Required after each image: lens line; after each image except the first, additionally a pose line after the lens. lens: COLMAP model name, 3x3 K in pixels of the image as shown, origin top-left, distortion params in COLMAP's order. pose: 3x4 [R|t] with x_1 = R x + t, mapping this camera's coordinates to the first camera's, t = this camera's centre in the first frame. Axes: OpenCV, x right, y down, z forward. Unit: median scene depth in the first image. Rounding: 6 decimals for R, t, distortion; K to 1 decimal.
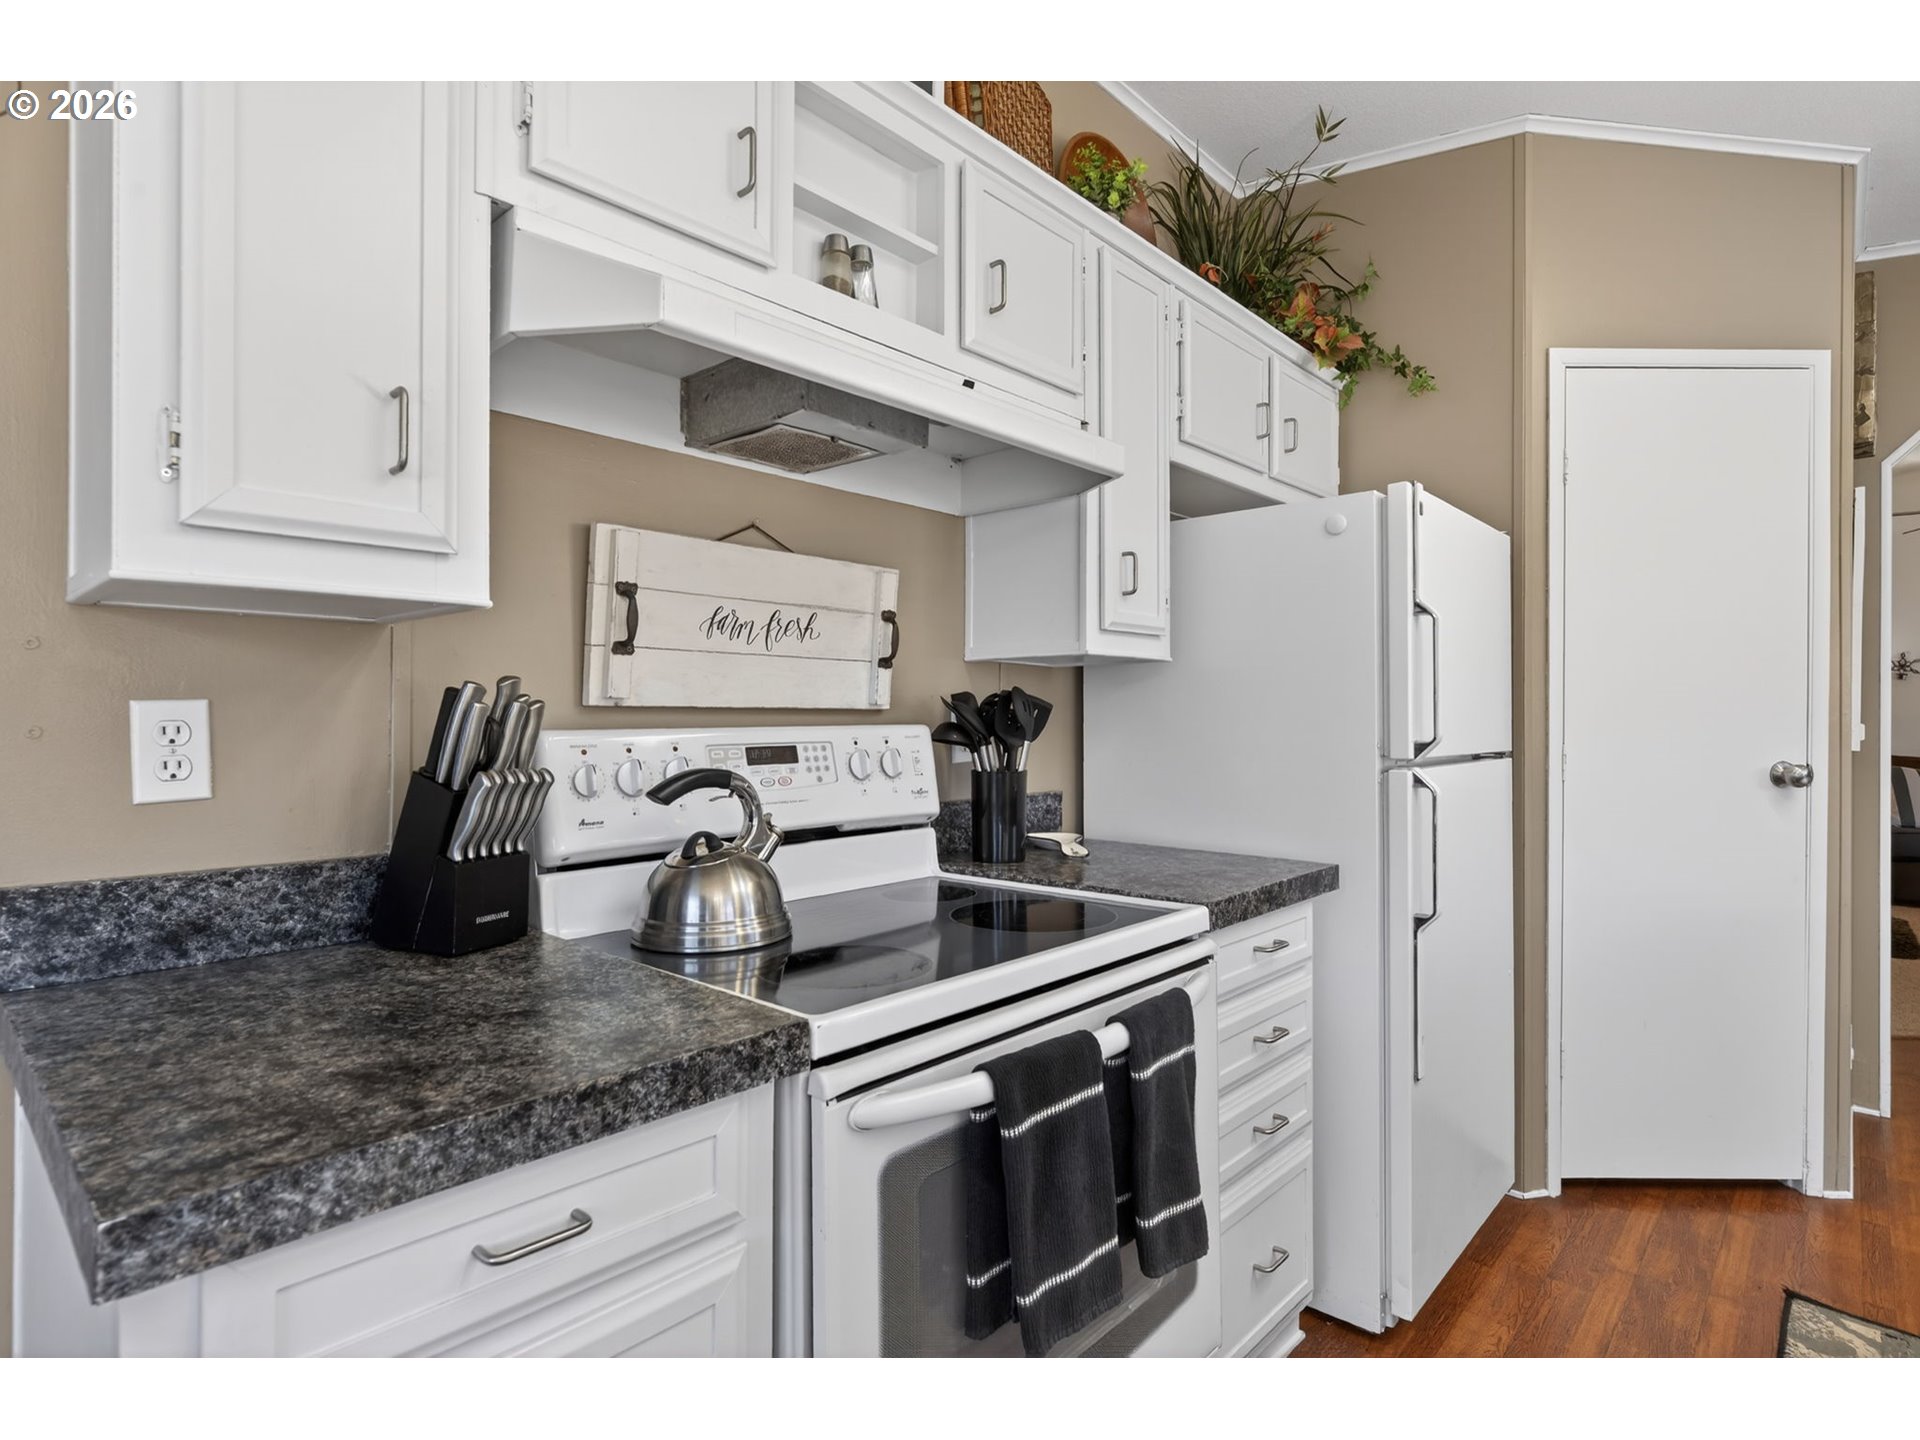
lens RADIAL K [[979.2, 0, 941.6], [0, 979.2, 711.1], [0, 0, 1]] dist [0.000488, 0.001668]
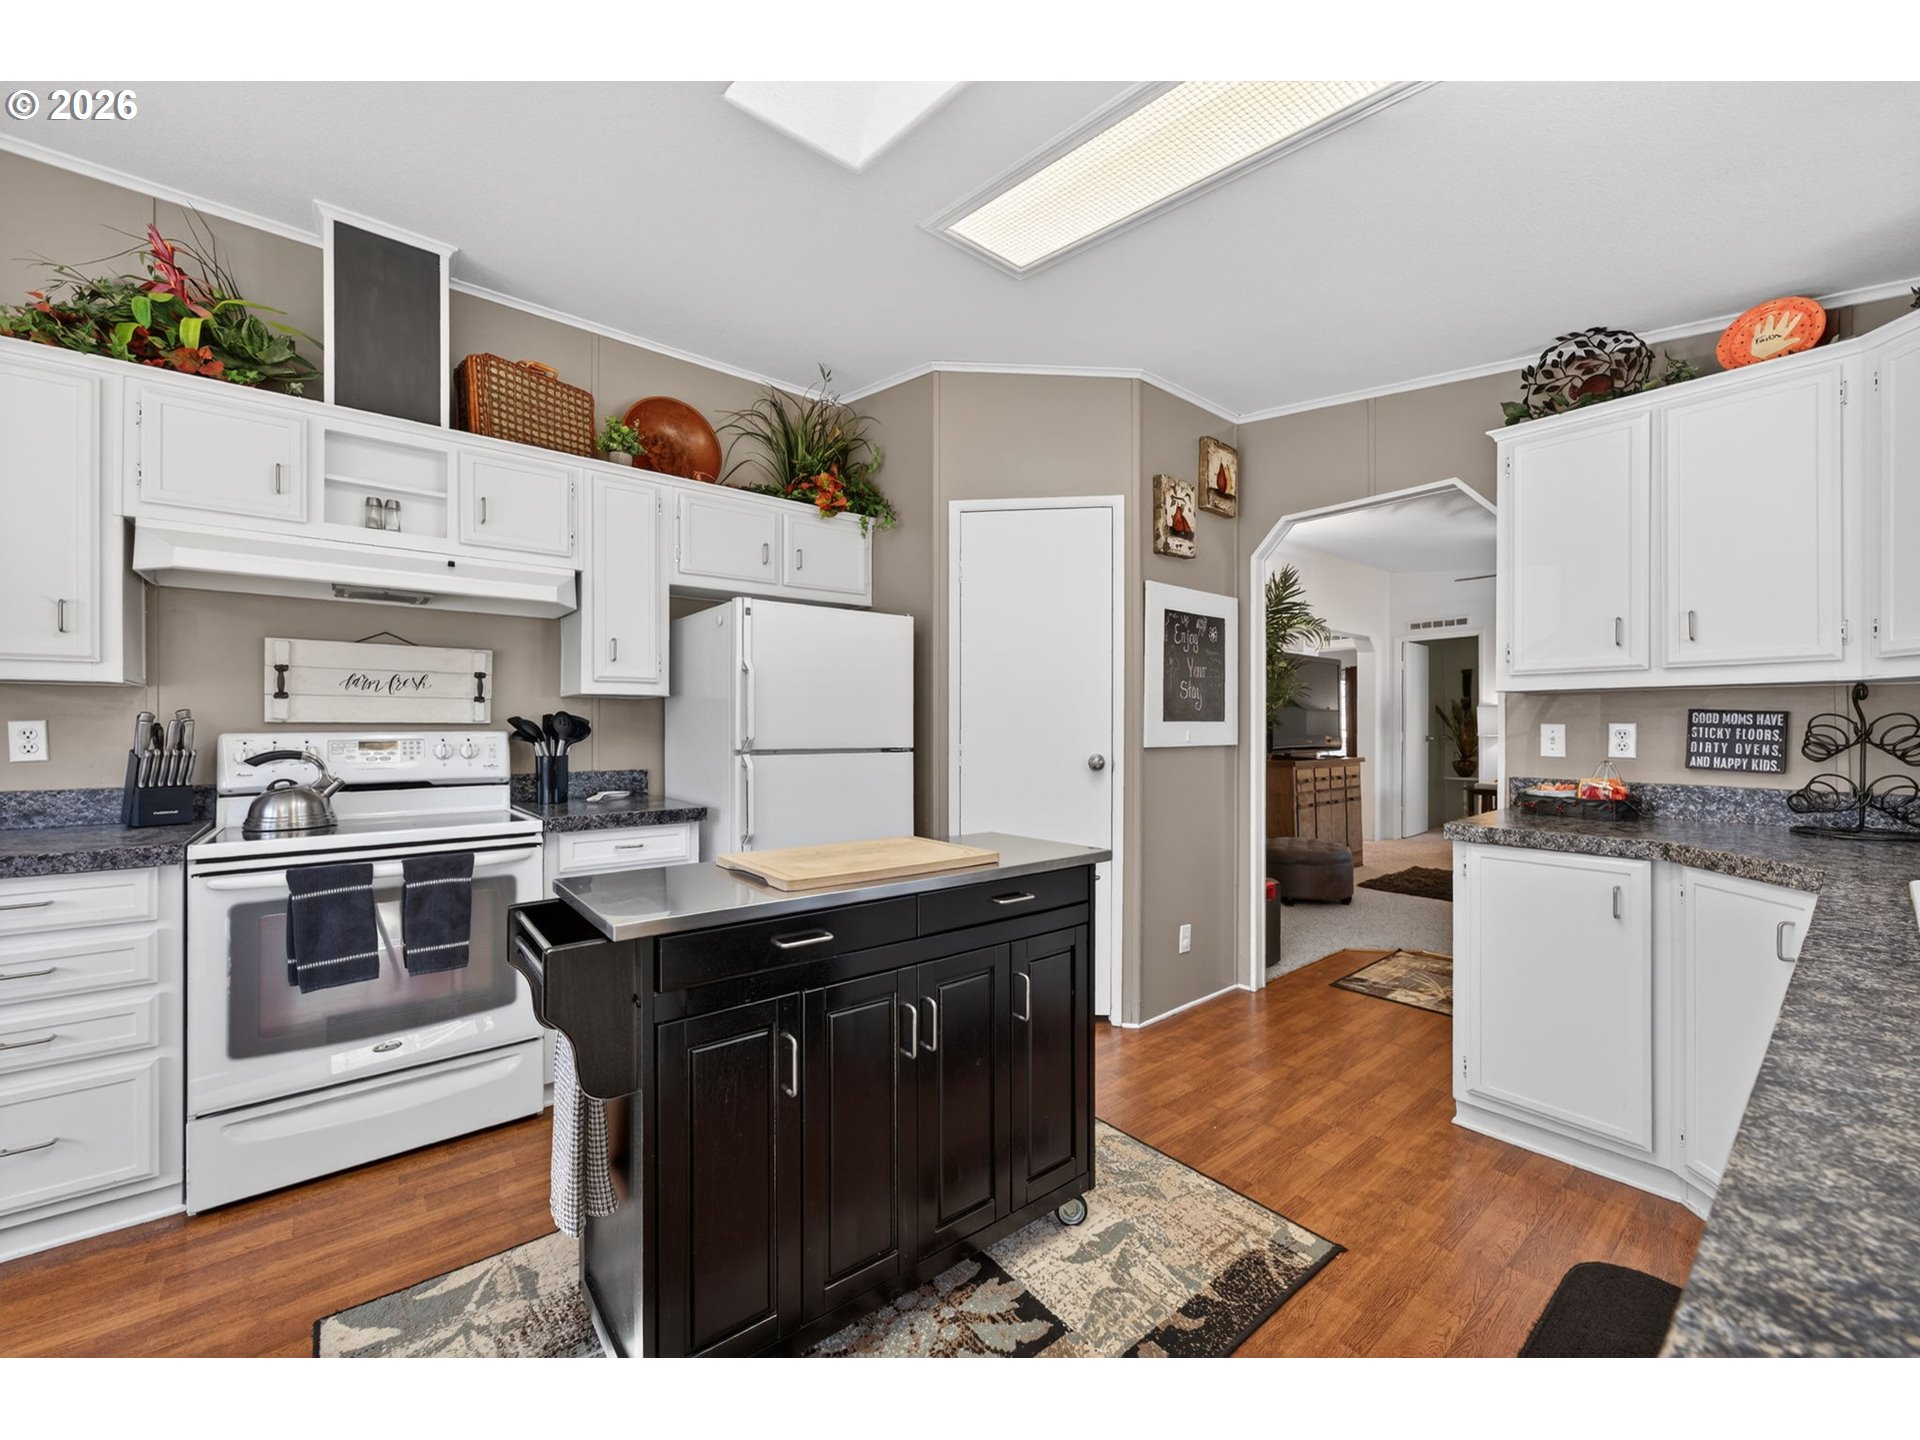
lens RADIAL K [[756.3, 0, 957.7], [0, 756.3, 722.2], [0, 0, 1]] dist [-0.007261, 0.003149]
pose [[0.990135, -0.005161, -0.140023, 1.392850], [0.004799, 0.999984, -0.002925, 0.006254], [0.140036, 0.002224, 0.990144, -0.435414]]
